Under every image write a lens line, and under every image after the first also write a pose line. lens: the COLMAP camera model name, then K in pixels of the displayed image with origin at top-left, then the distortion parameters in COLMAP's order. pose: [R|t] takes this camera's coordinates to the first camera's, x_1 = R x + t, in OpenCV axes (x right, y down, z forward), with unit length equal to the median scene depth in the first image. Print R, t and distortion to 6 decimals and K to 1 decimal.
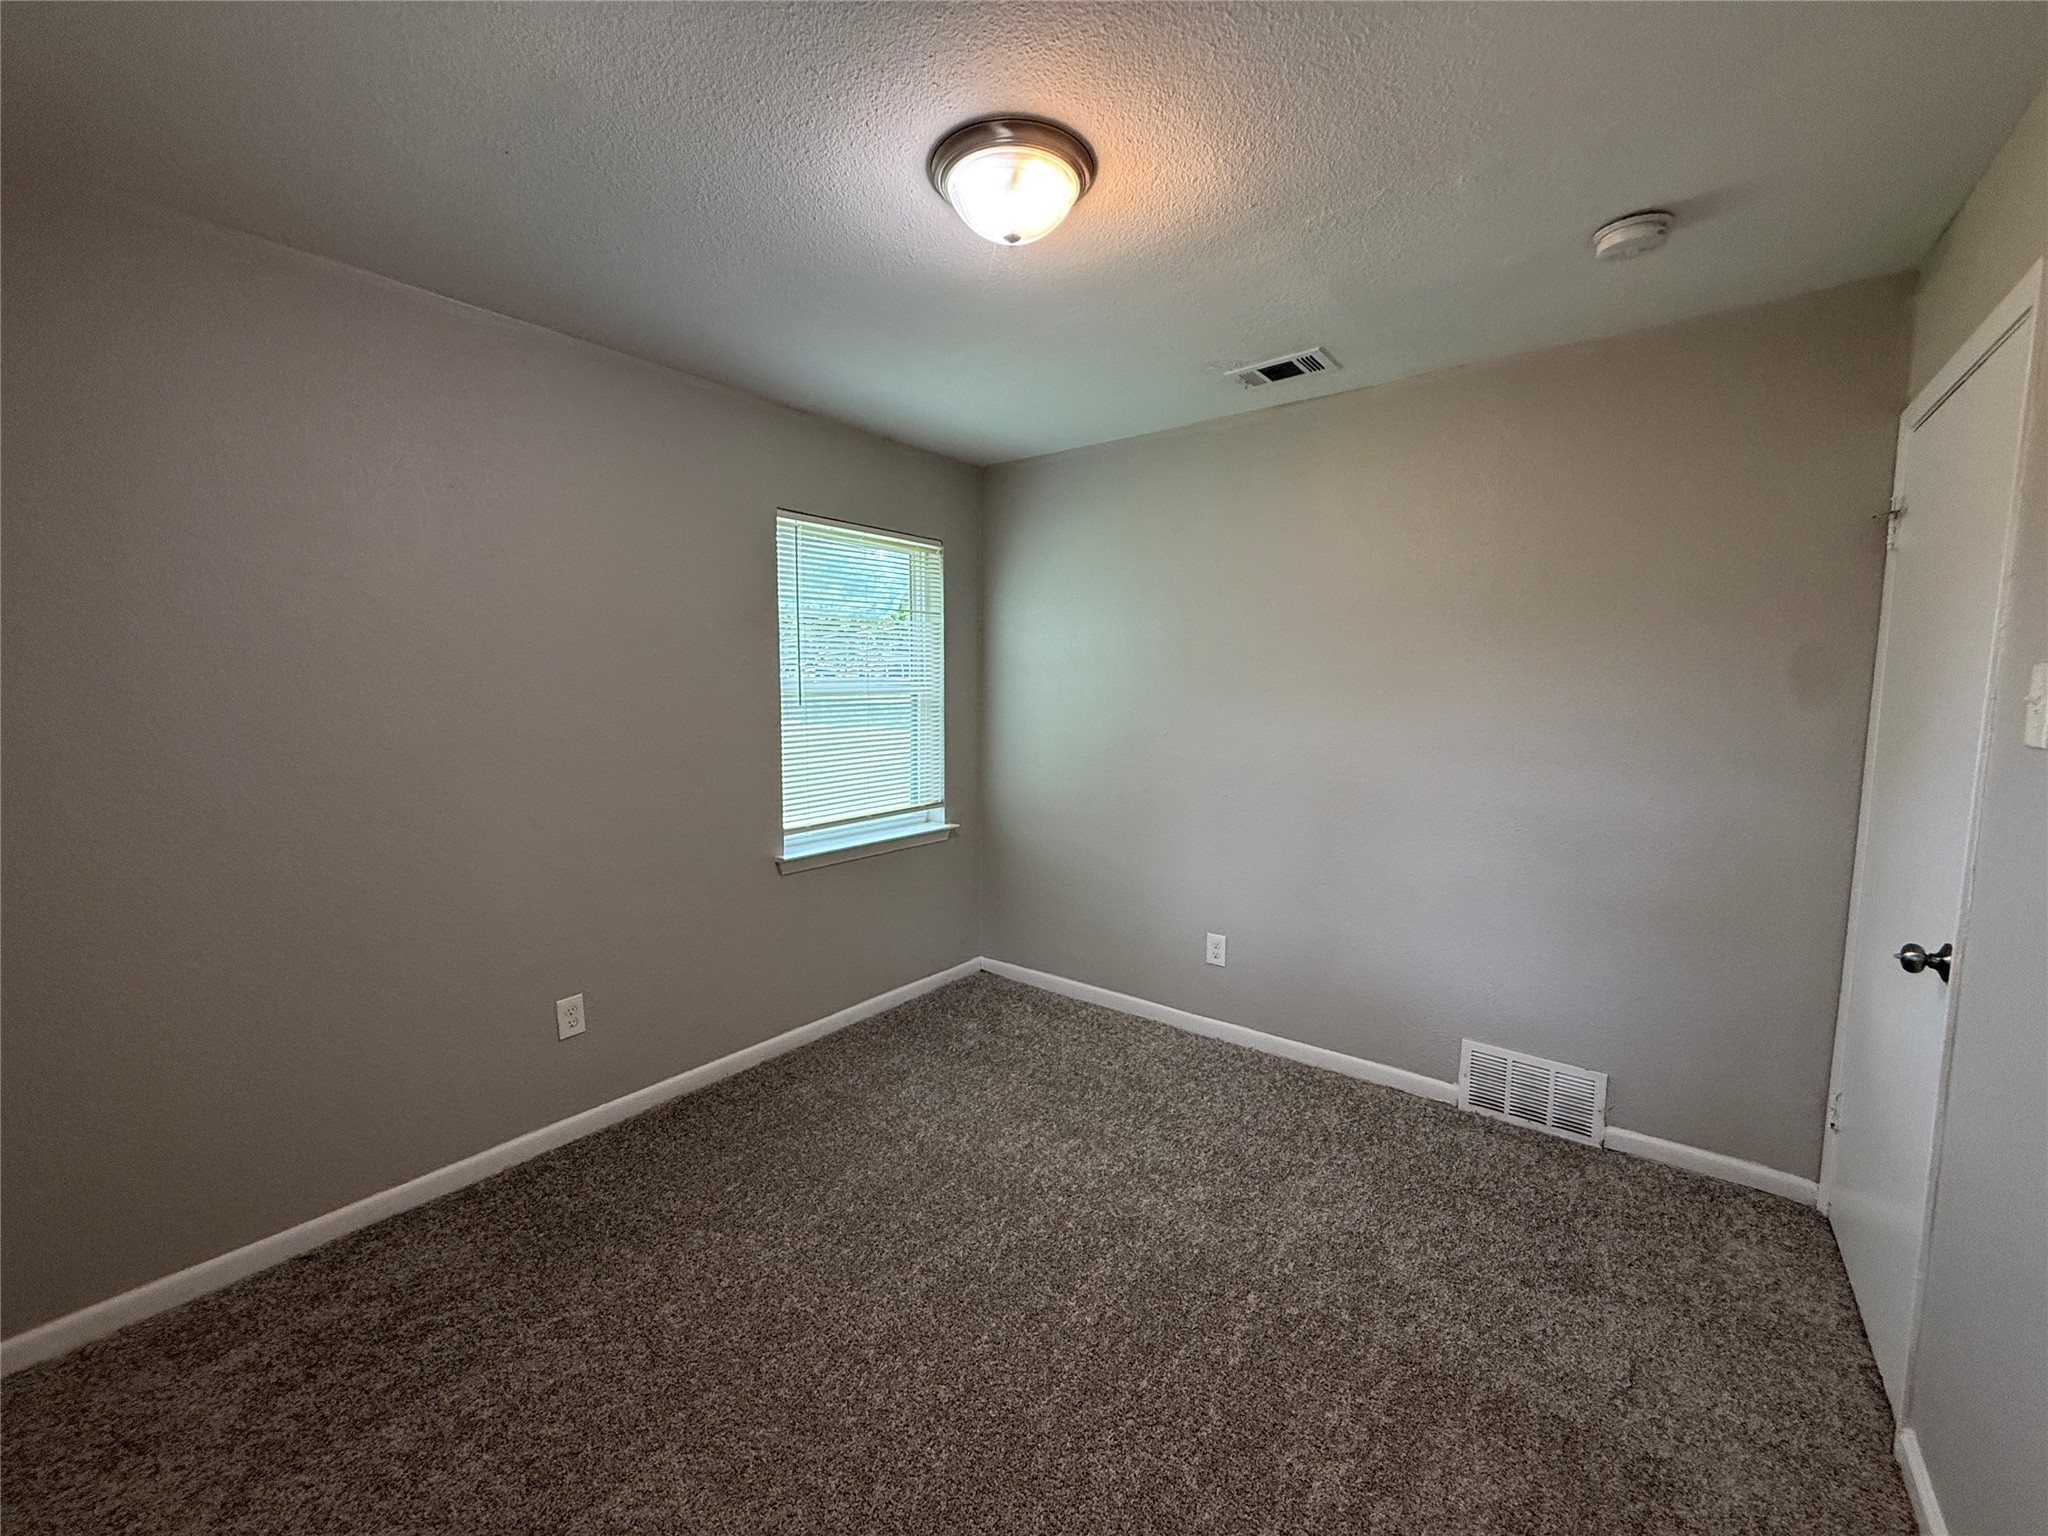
lens RADIAL K [[817.8, 0, 1021.5], [0, 817.8, 764.4], [0, 0, 1]] dist [-0.000757, 0.000462]
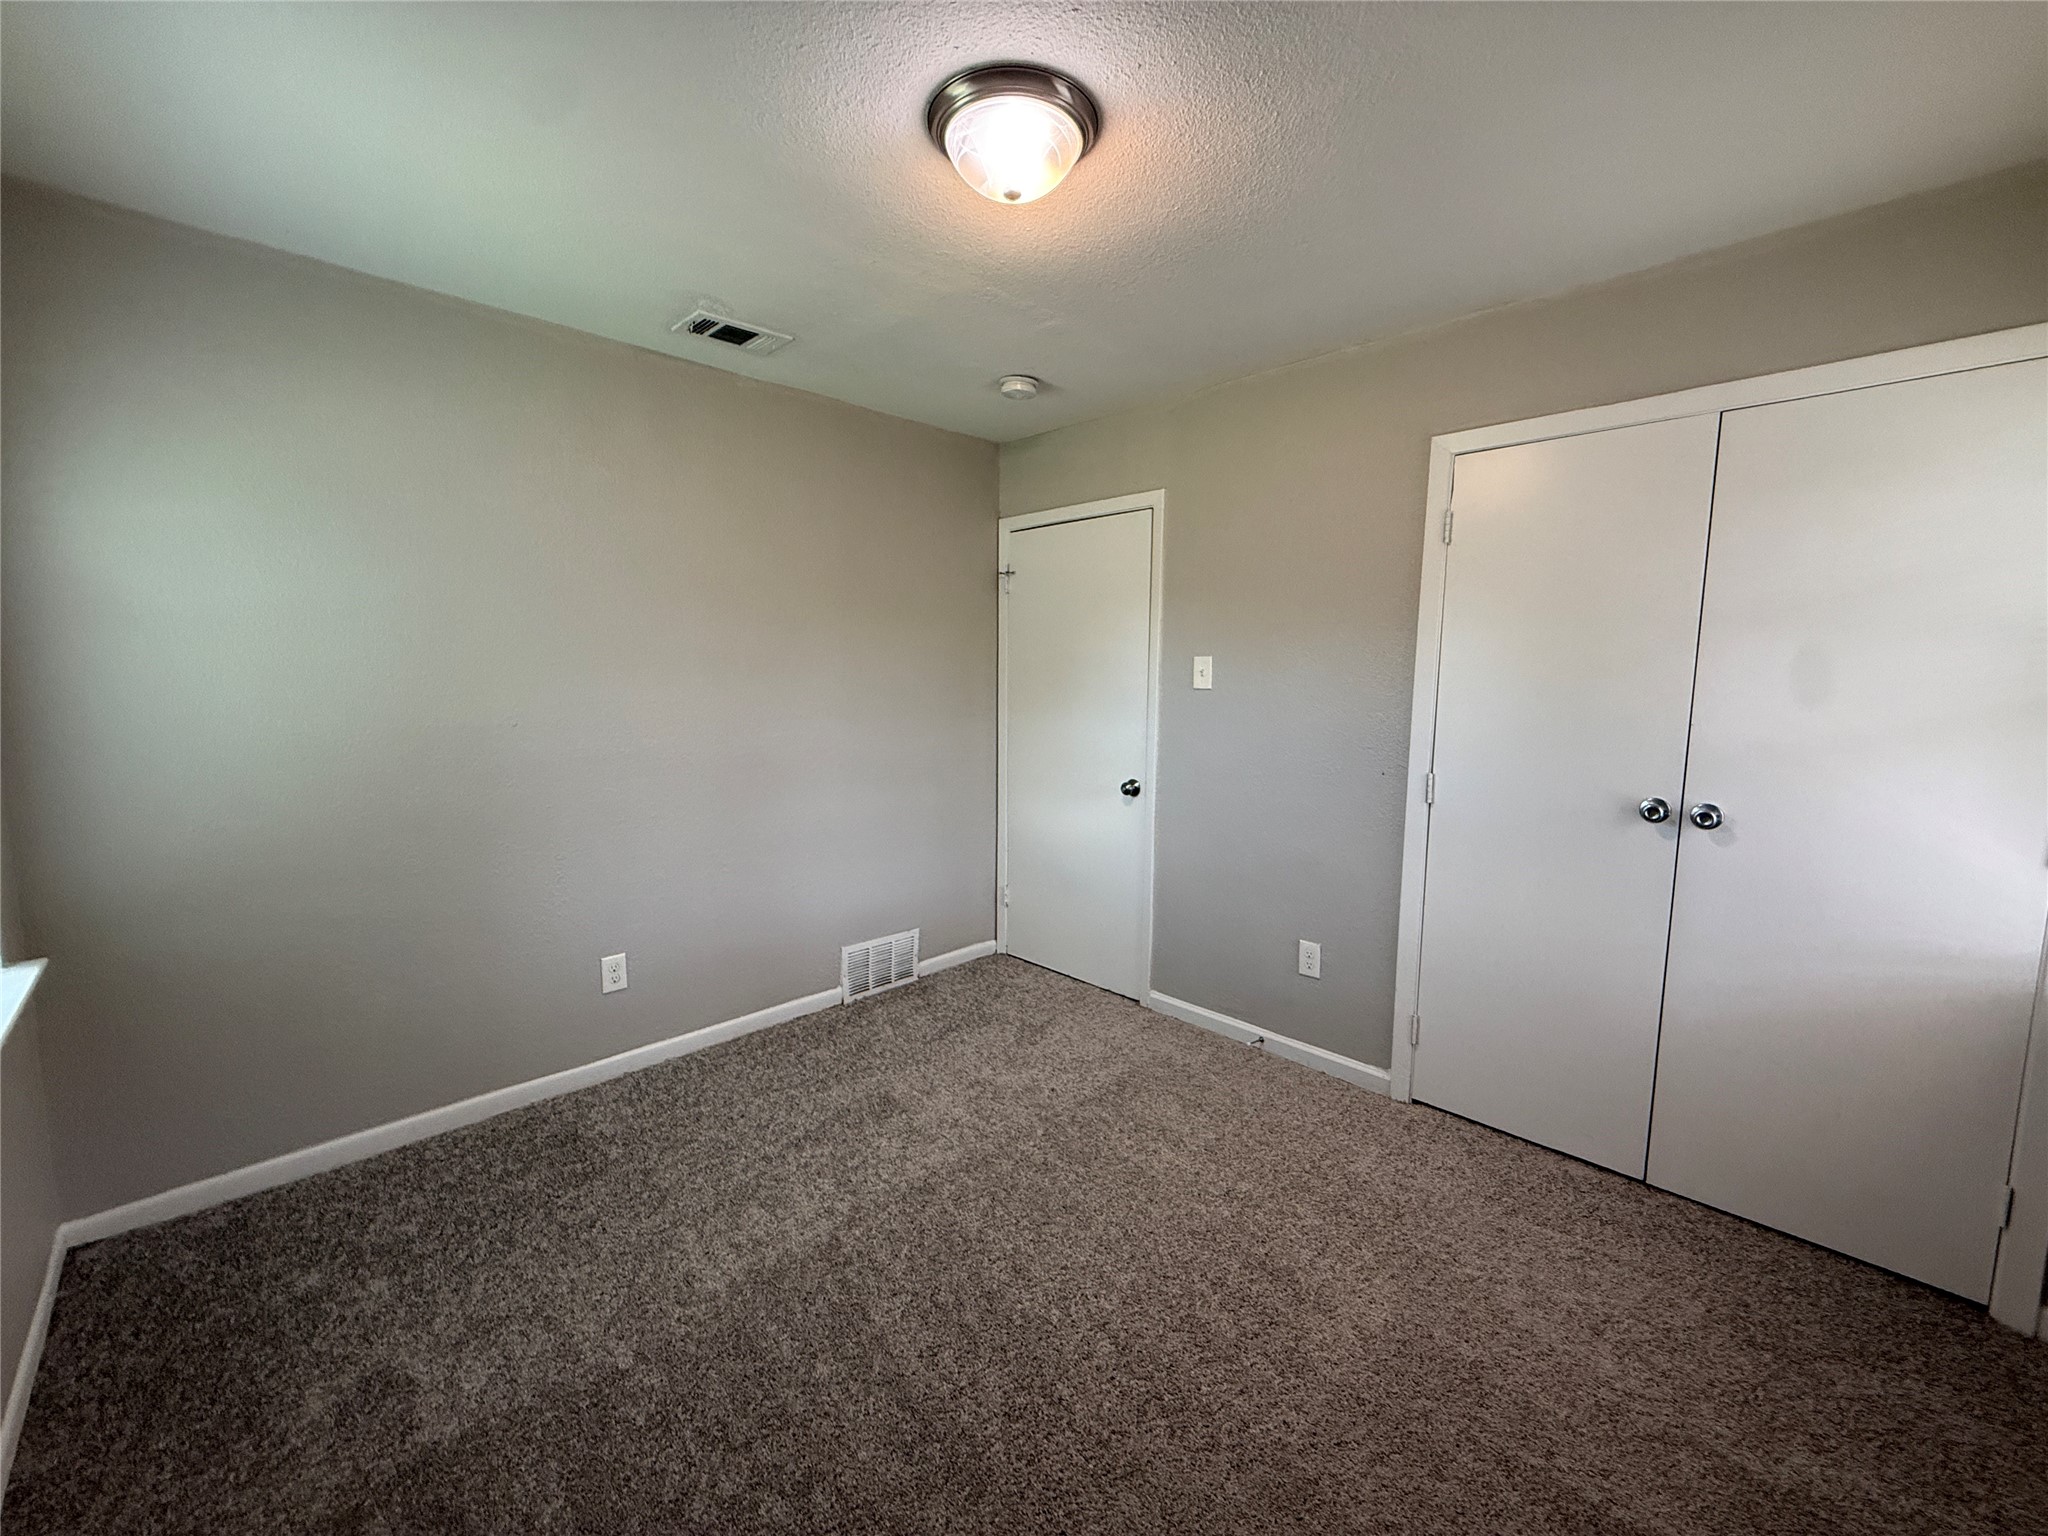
lens RADIAL K [[817.8, 0, 1021.5], [0, 817.8, 764.4], [0, 0, 1]] dist [-0.000757, 0.000462]
pose [[0.125954, -0.114207, 0.985440, -0.653275], [0.085806, 0.990883, 0.103870, -0.049459], [-0.988318, 0.071474, 0.134605, 0.573058]]
